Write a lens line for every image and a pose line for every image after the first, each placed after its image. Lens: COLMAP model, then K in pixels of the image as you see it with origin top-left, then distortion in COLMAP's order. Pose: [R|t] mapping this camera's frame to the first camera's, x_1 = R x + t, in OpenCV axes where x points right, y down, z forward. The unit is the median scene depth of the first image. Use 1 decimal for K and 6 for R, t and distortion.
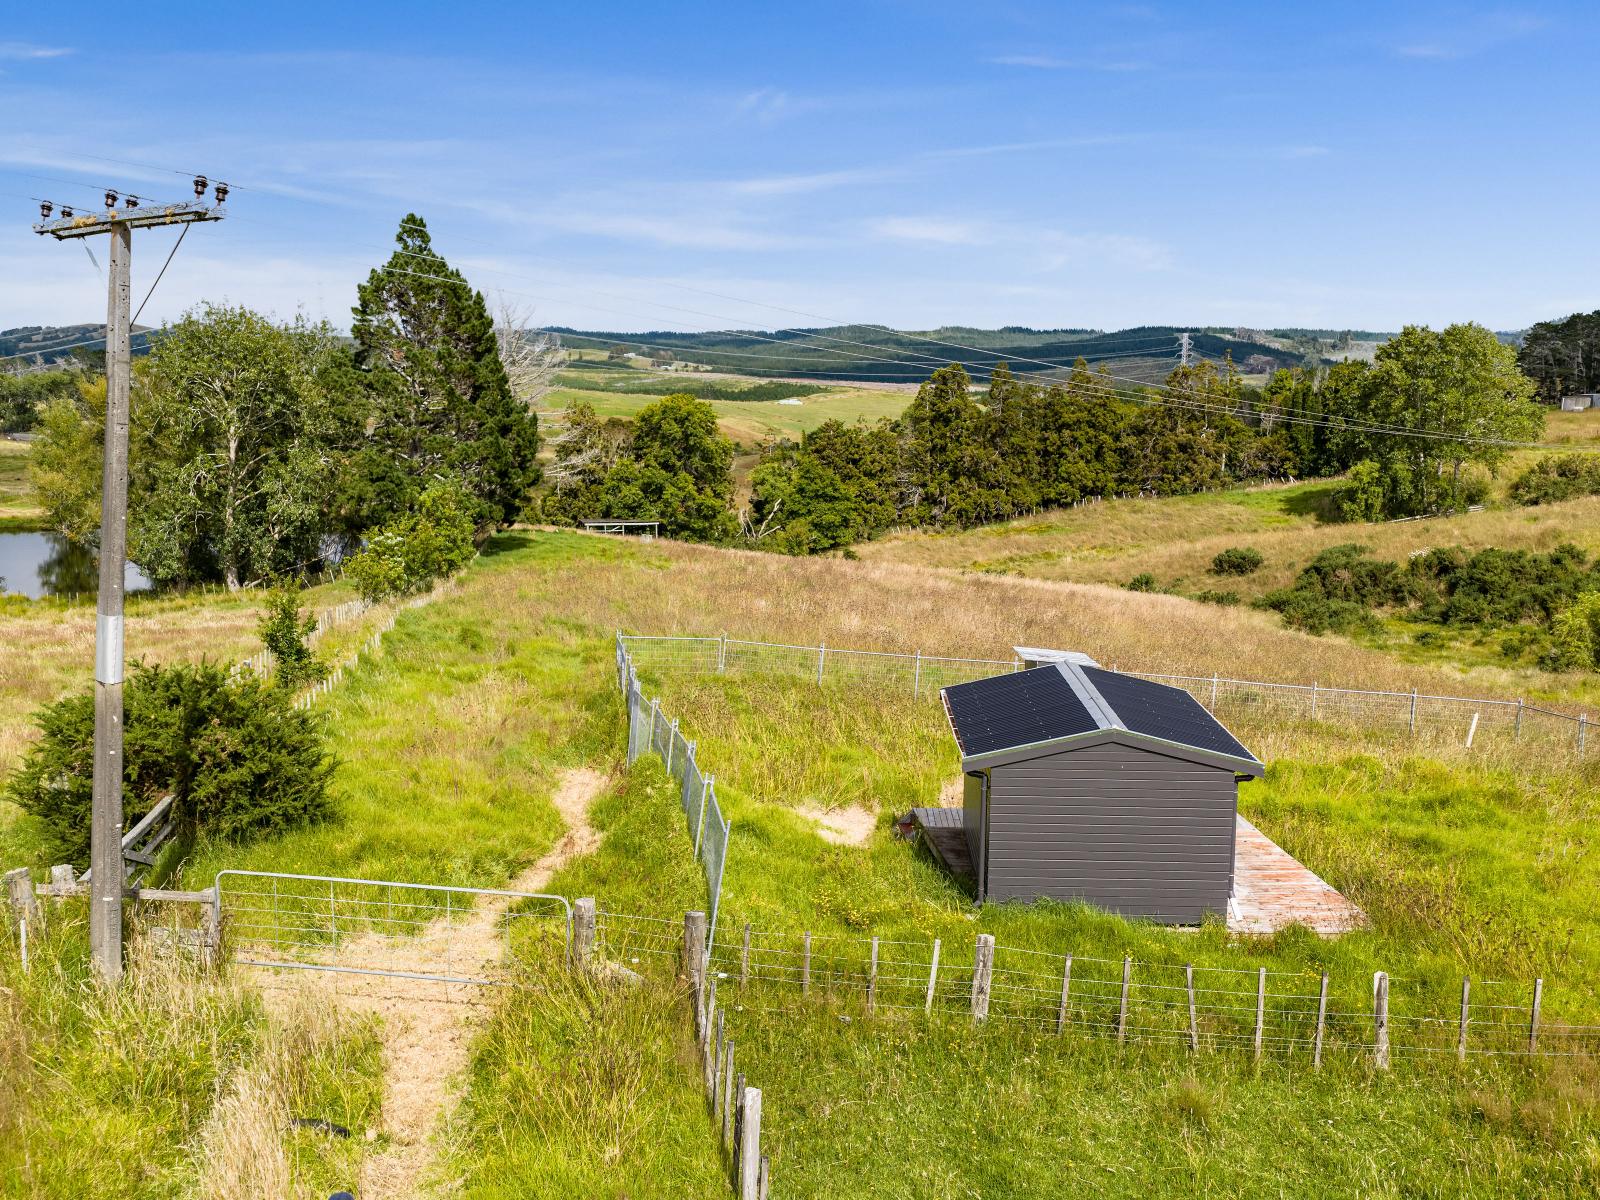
lens RADIAL K [[1484.5, 0, 805.1], [0, 1484.5, 602.9], [0, 0, 1]] dist [0.031061, -0.063582]
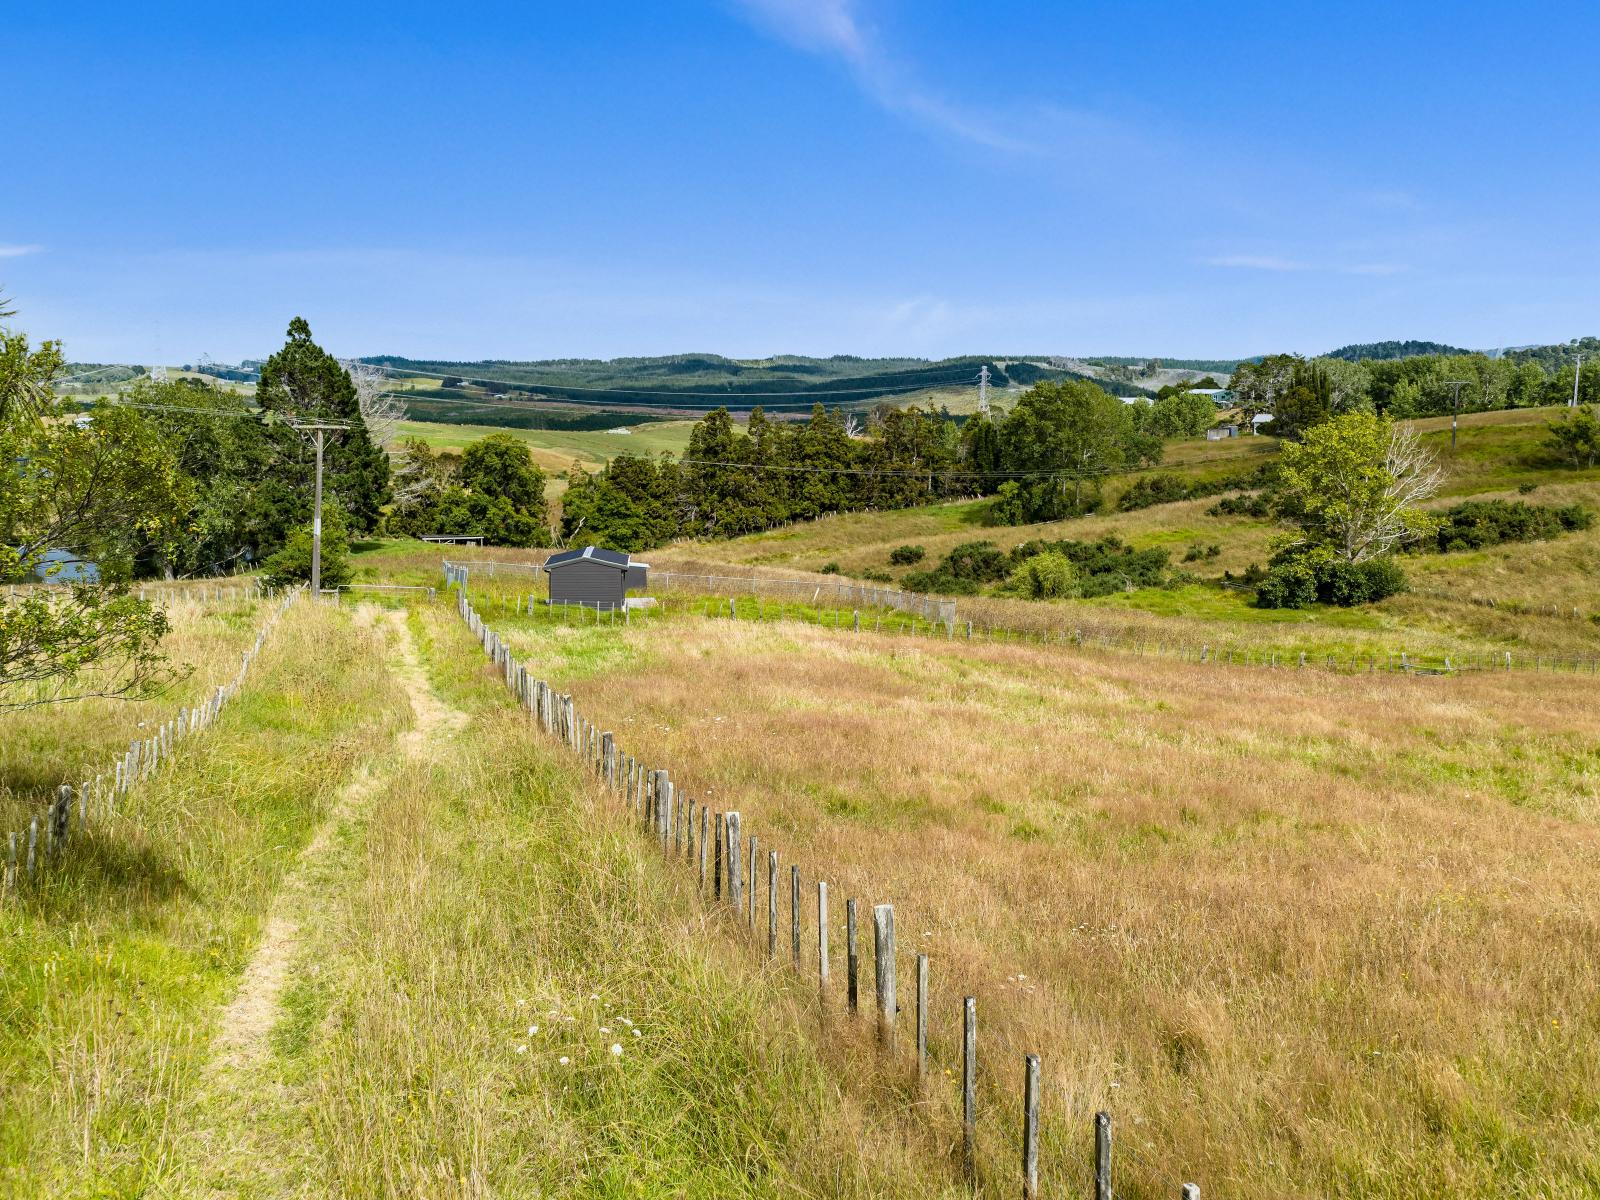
lens RADIAL K [[1484.5, 0, 805.1], [0, 1484.5, 602.9], [0, 0, 1]] dist [0.031061, -0.063582]
pose [[0.994227, -0.019327, 0.105542, 0.036353], [0.021147, 0.999646, -0.016151, 0.026942], [-0.105192, 0.018289, 0.994284, -0.263040]]
